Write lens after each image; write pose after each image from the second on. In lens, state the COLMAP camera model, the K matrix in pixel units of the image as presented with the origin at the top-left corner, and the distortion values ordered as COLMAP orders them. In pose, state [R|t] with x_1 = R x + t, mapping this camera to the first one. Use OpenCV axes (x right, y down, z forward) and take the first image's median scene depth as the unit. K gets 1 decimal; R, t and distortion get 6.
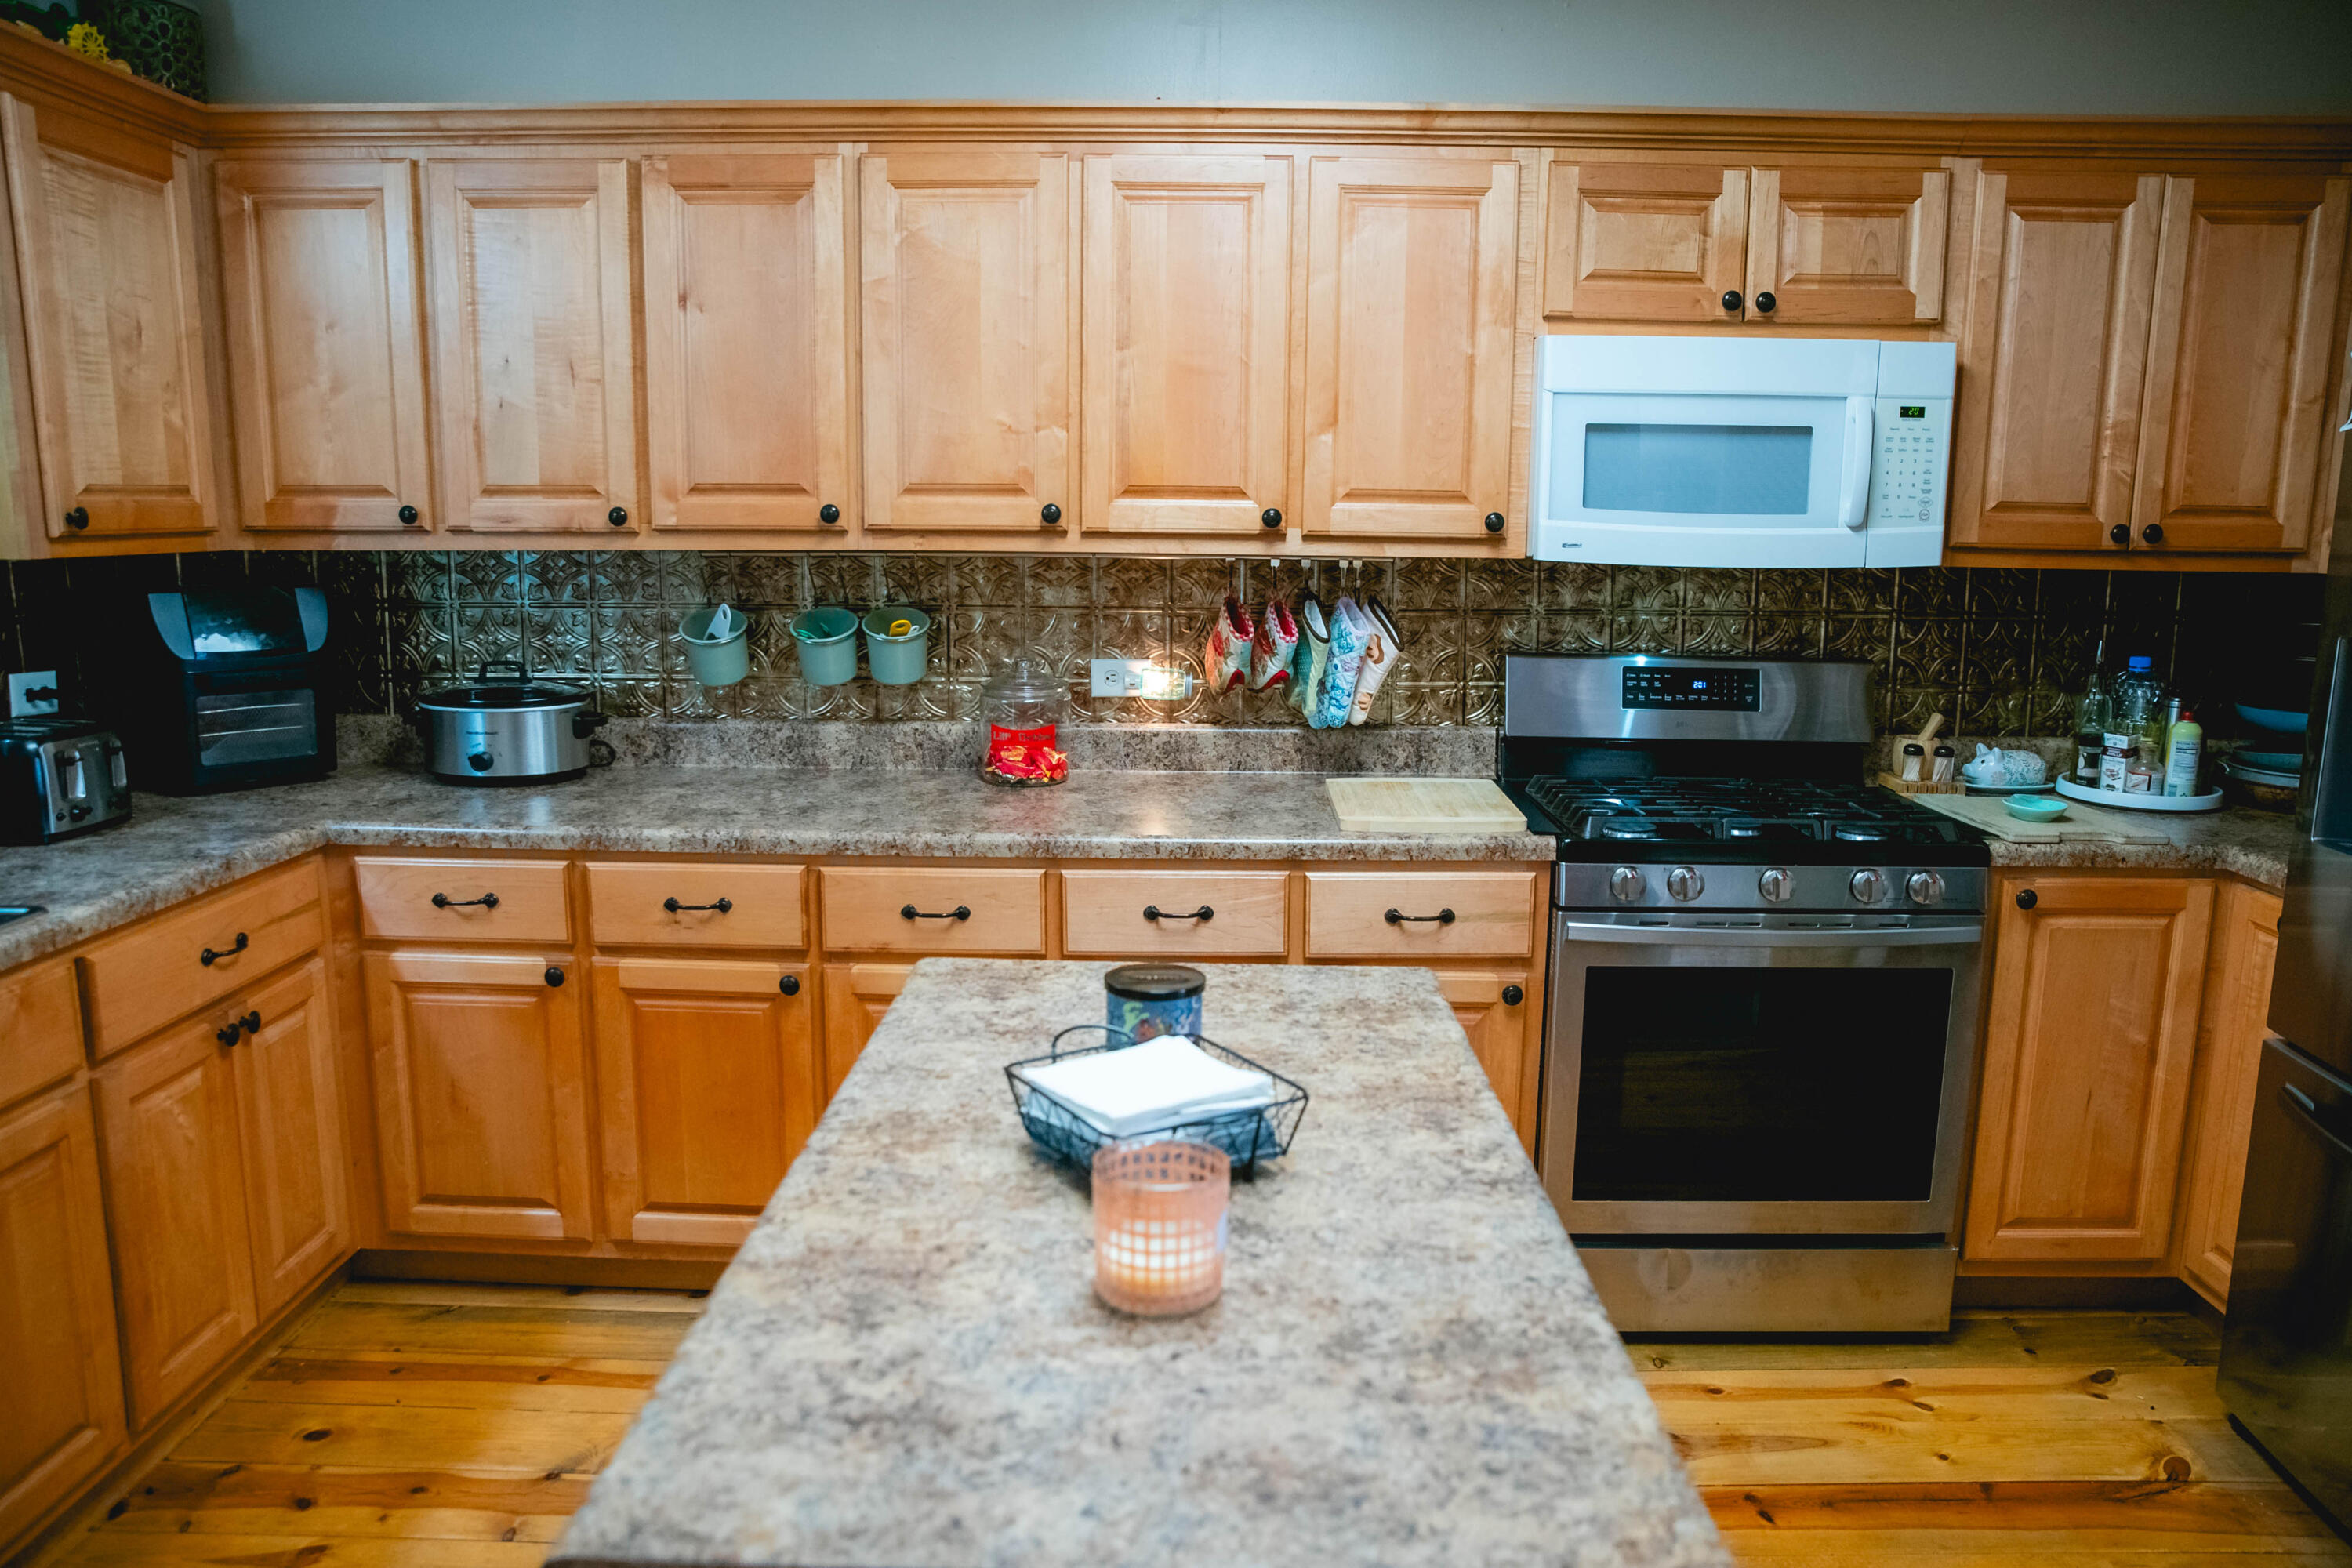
lens RADIAL K [[1628.6, 0, 1163.6], [0, 1628.6, 784.7], [0, 0, 1]] dist [-0.107815, 0.087358]
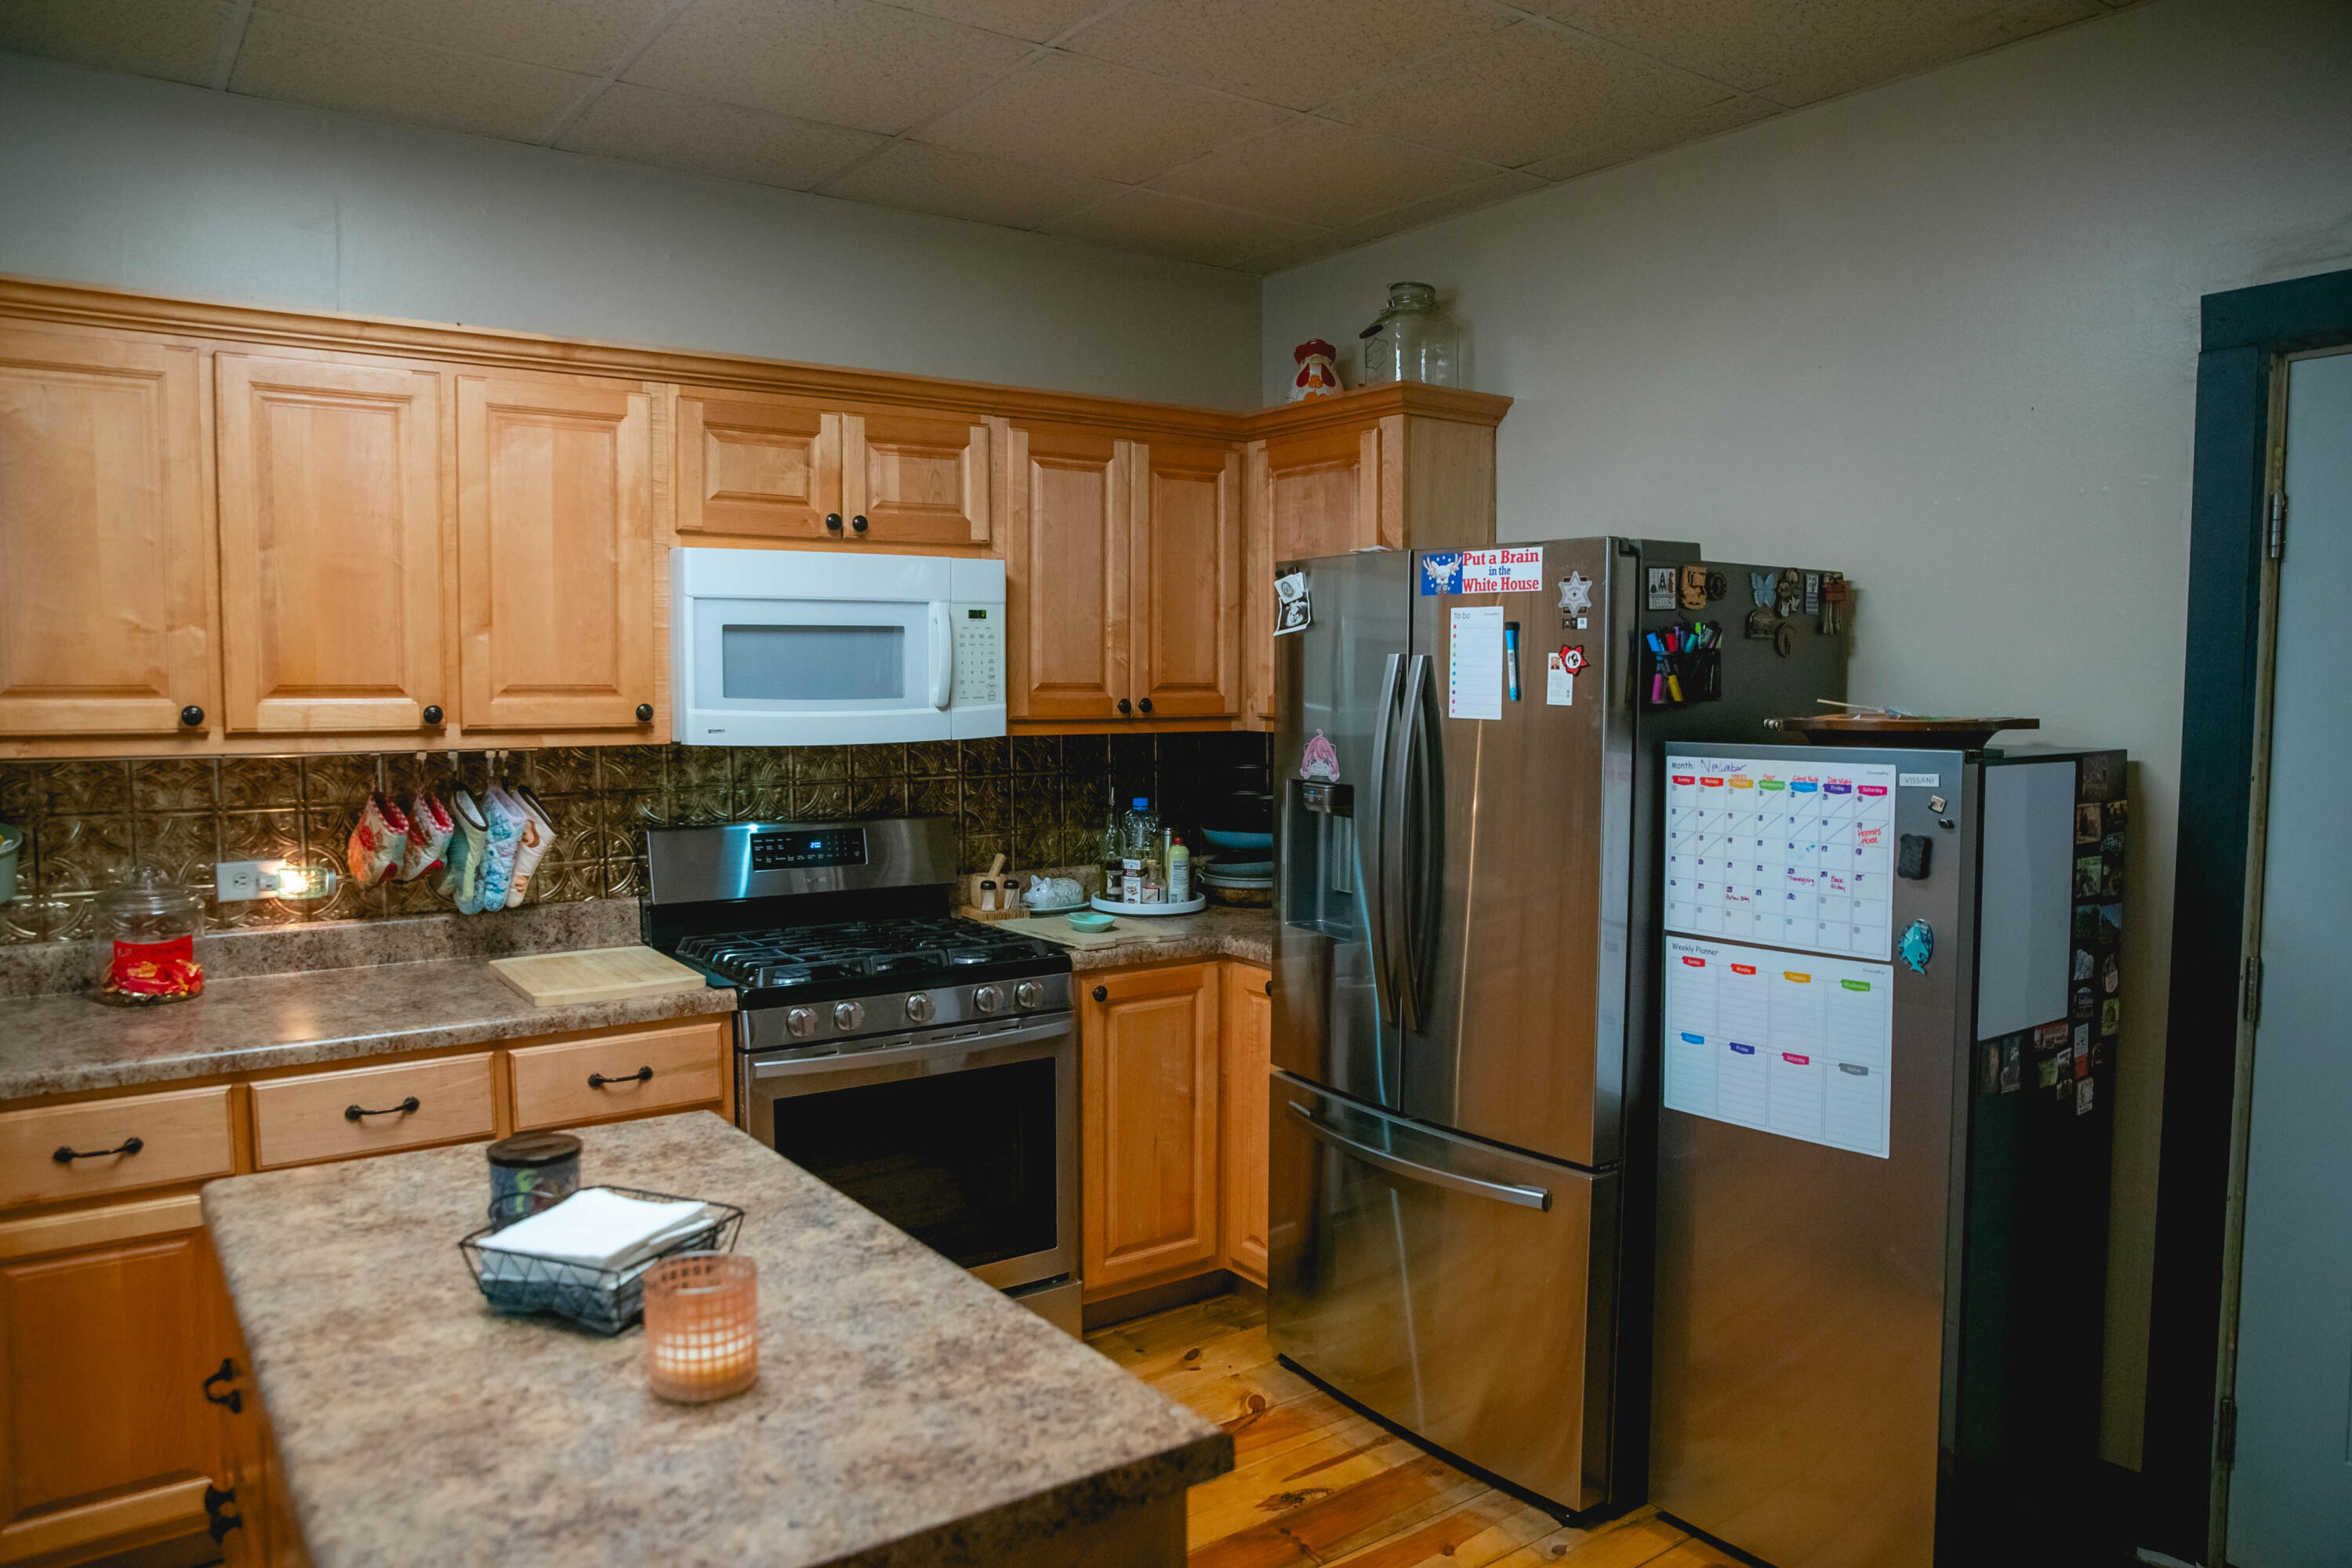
lens RADIAL K [[1613.4, 0, 1144.5], [0, 1613.4, 787.3], [0, 0, 1]] dist [-0.102439, 0.083735]
pose [[0.809597, -0.048940, 0.584942, -0.163968], [0.105238, 0.992473, -0.062620, -0.007067], [-0.577475, 0.112255, 0.808654, -0.077833]]
